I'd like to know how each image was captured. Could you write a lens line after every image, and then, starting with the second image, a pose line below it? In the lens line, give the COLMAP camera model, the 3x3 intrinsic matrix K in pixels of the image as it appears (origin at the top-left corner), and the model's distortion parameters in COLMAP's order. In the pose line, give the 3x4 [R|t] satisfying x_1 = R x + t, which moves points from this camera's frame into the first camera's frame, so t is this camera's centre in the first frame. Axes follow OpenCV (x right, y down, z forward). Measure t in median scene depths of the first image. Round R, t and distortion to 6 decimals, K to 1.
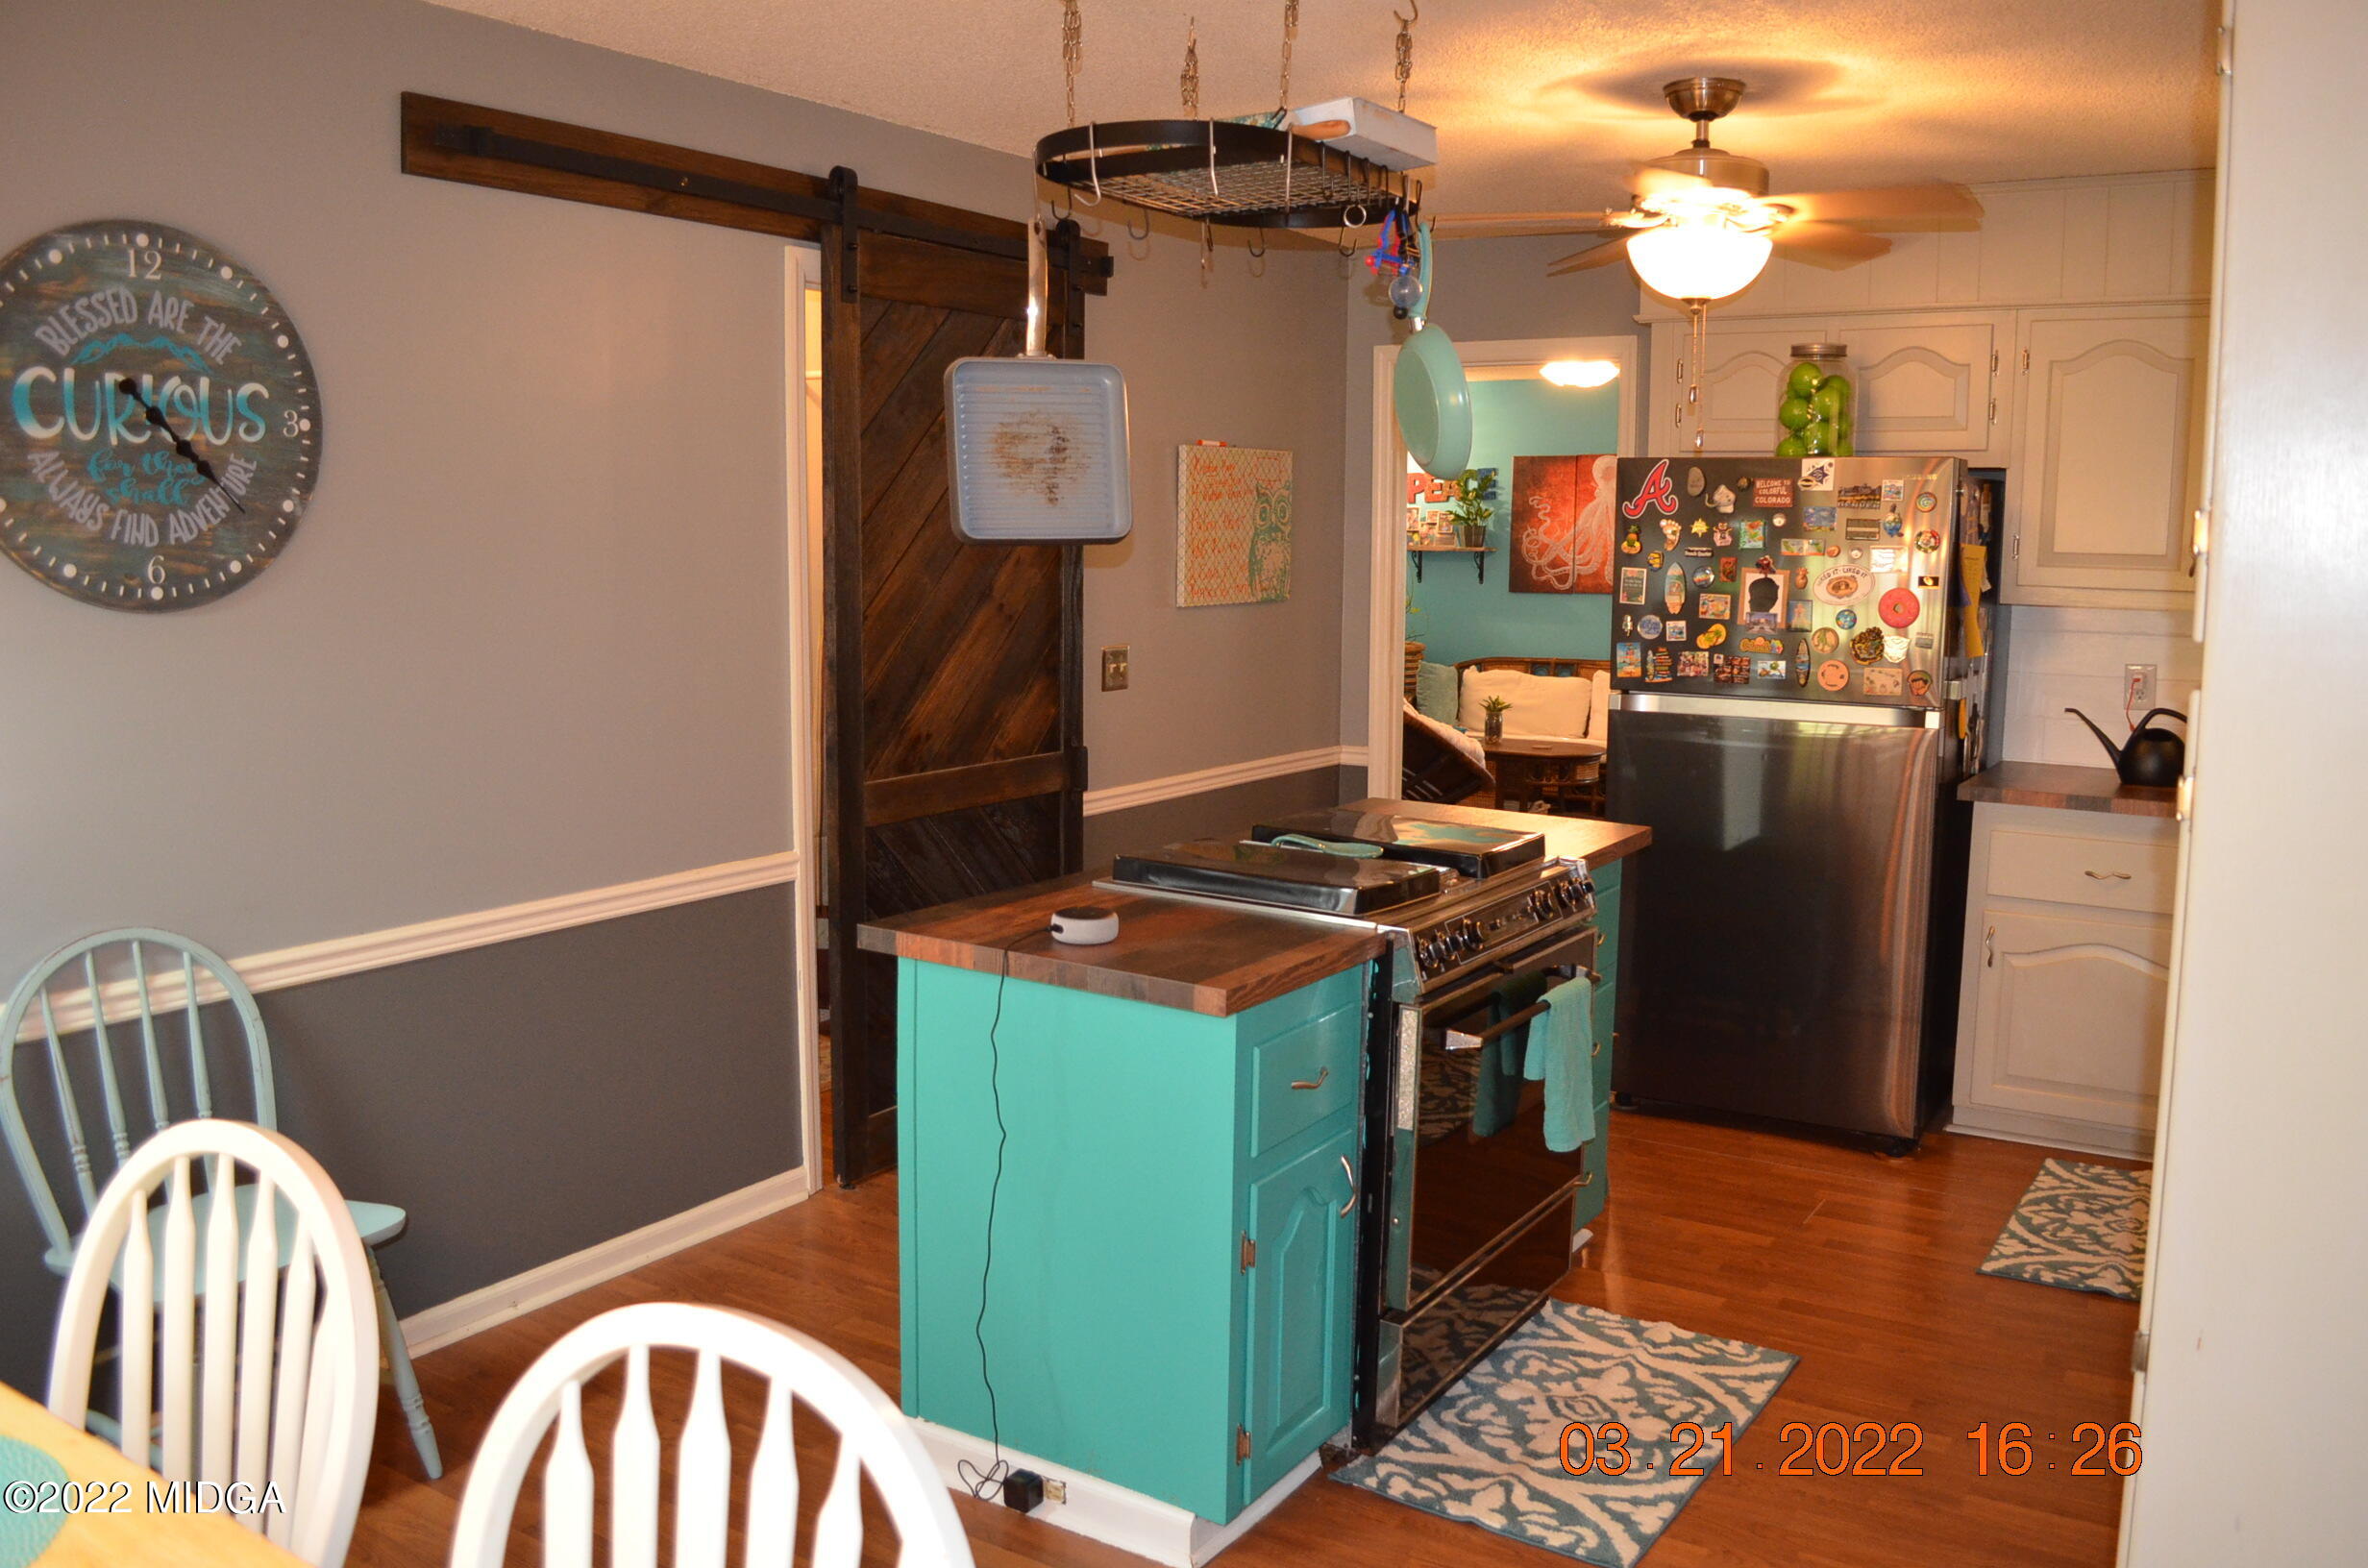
lens RADIAL K [[1896.7, 0, 1206.5], [0, 1896.7, 773.5], [0, 0, 1]] dist [-0.061420, -0.006394]
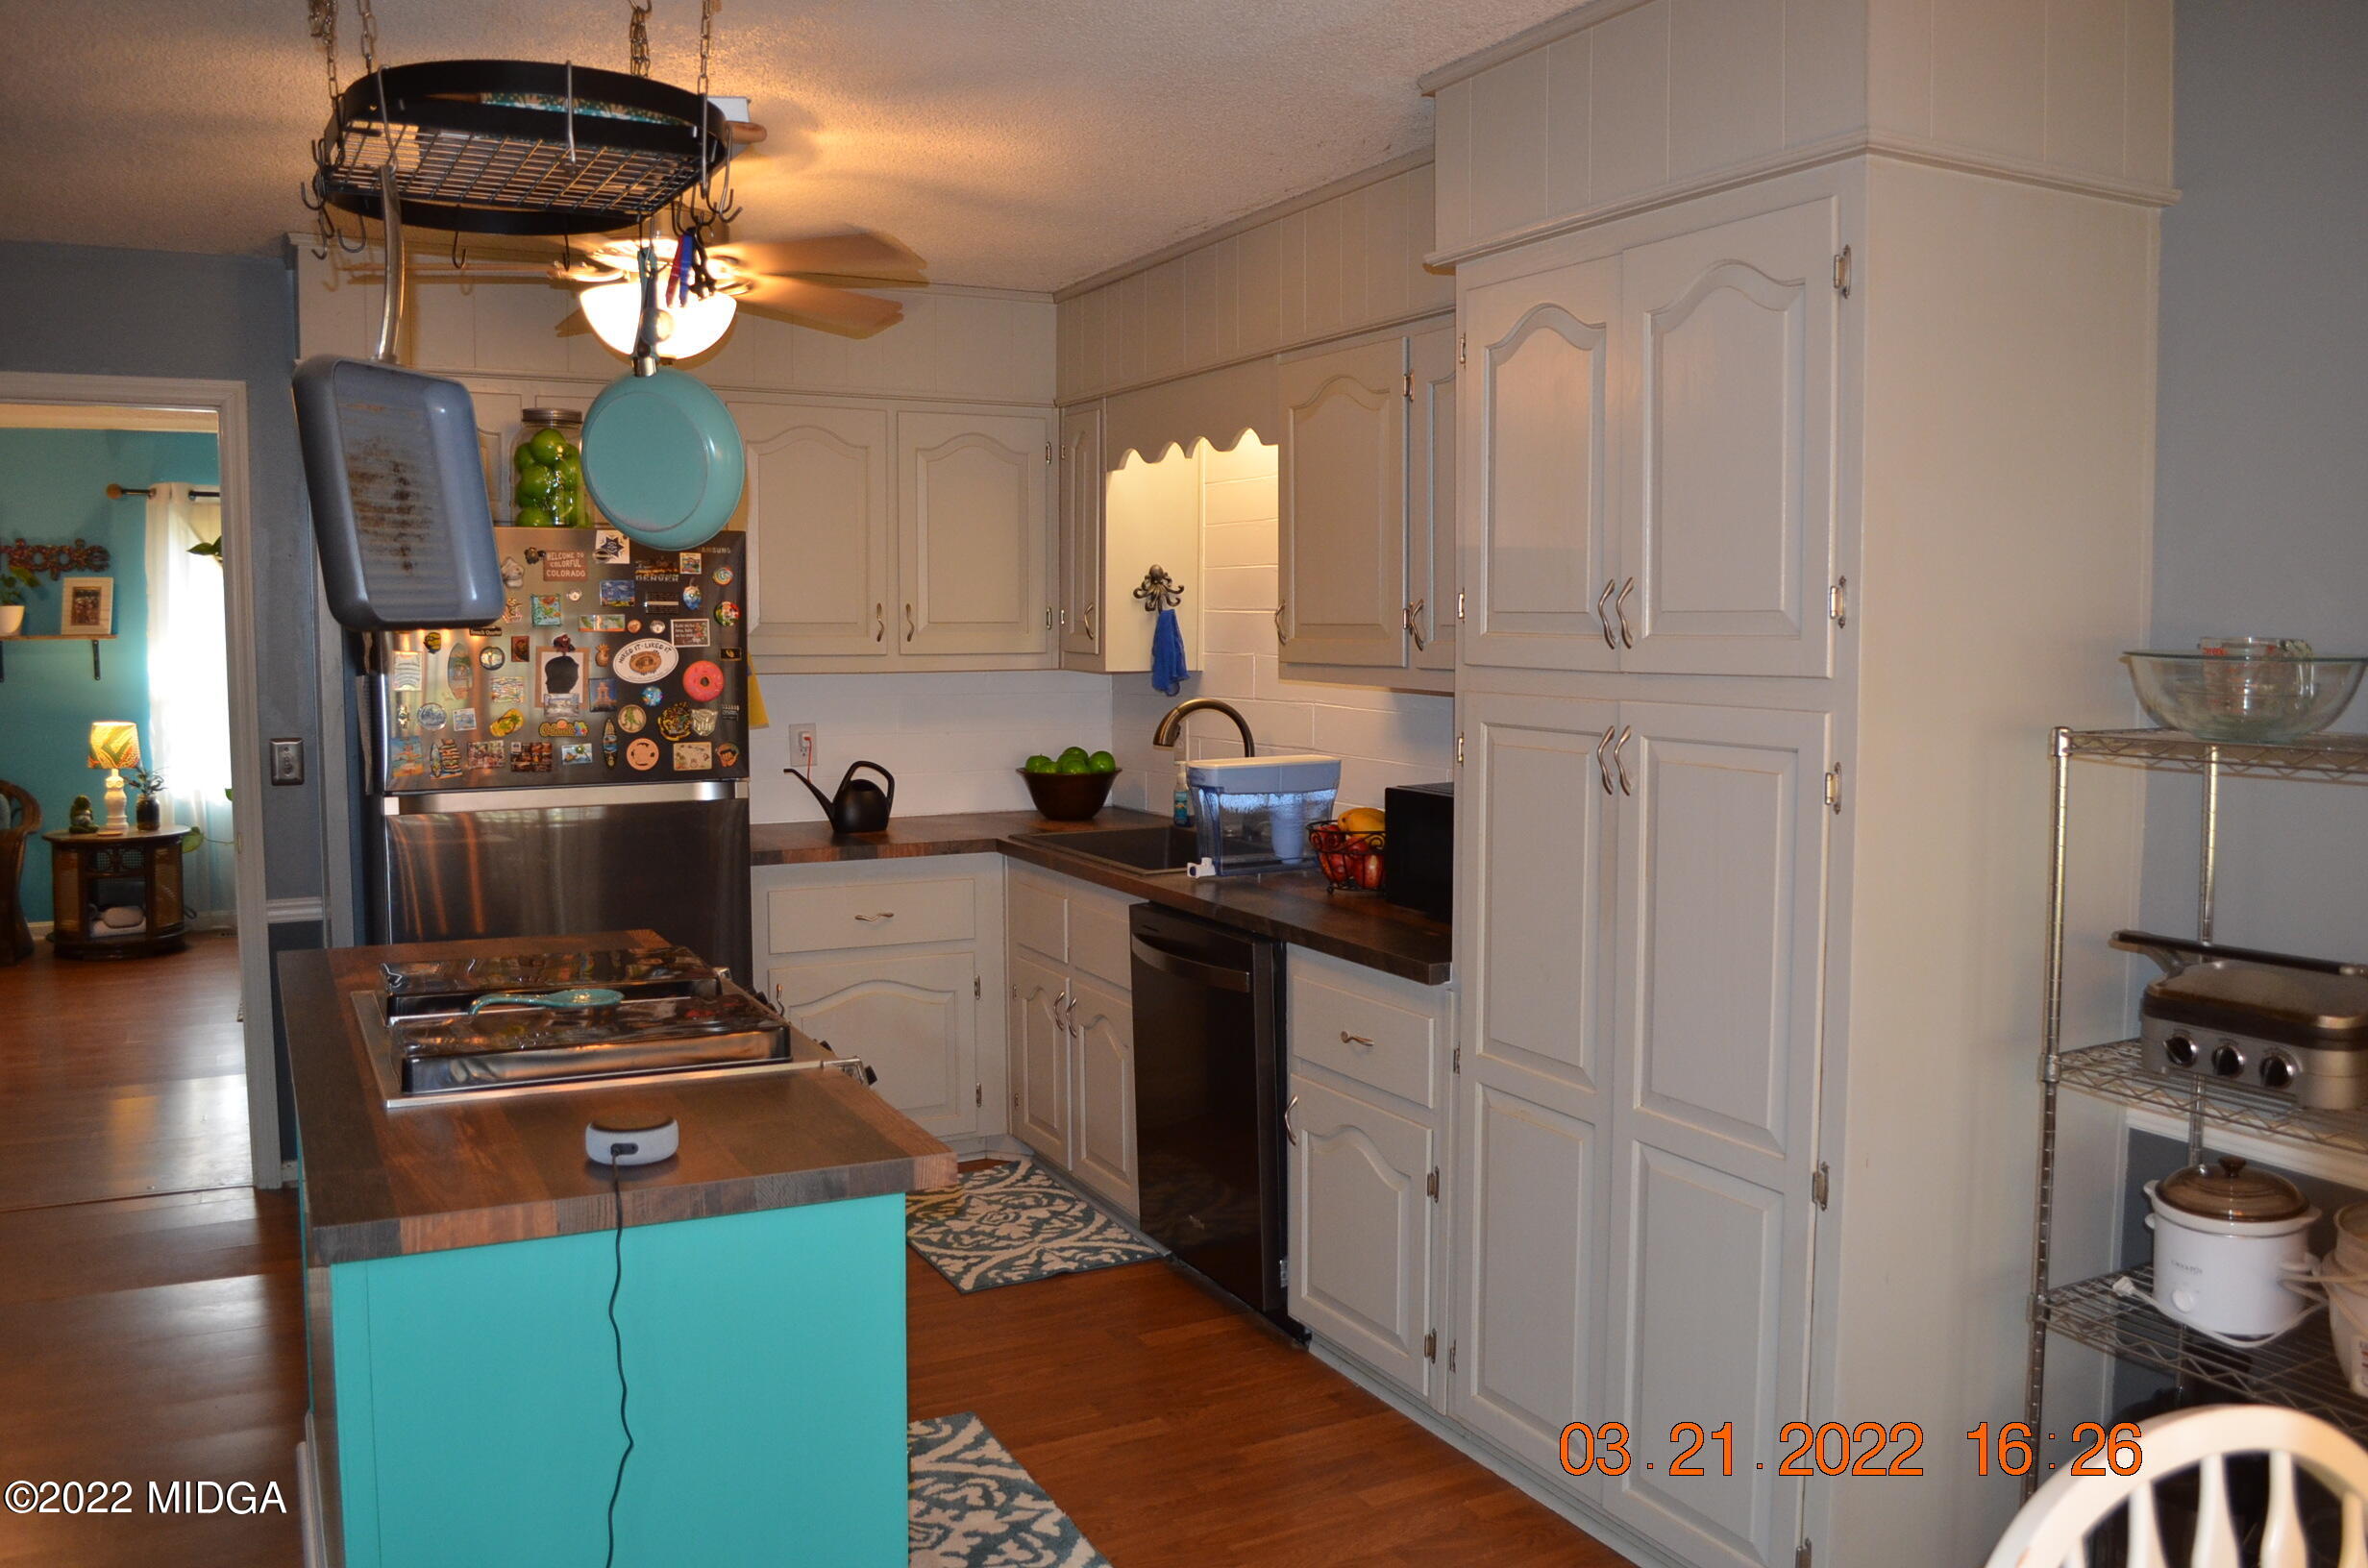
lens RADIAL K [[1896.7, 0, 1205.2], [0, 1896.7, 787.4], [0, 0, 1]] dist [-0.061420, -0.006394]
pose [[0.500311, -0.086462, 0.861518, -0.392723], [0.114209, 0.992898, 0.033322, -0.037644], [-0.858280, 0.081721, 0.506632, 0.287883]]
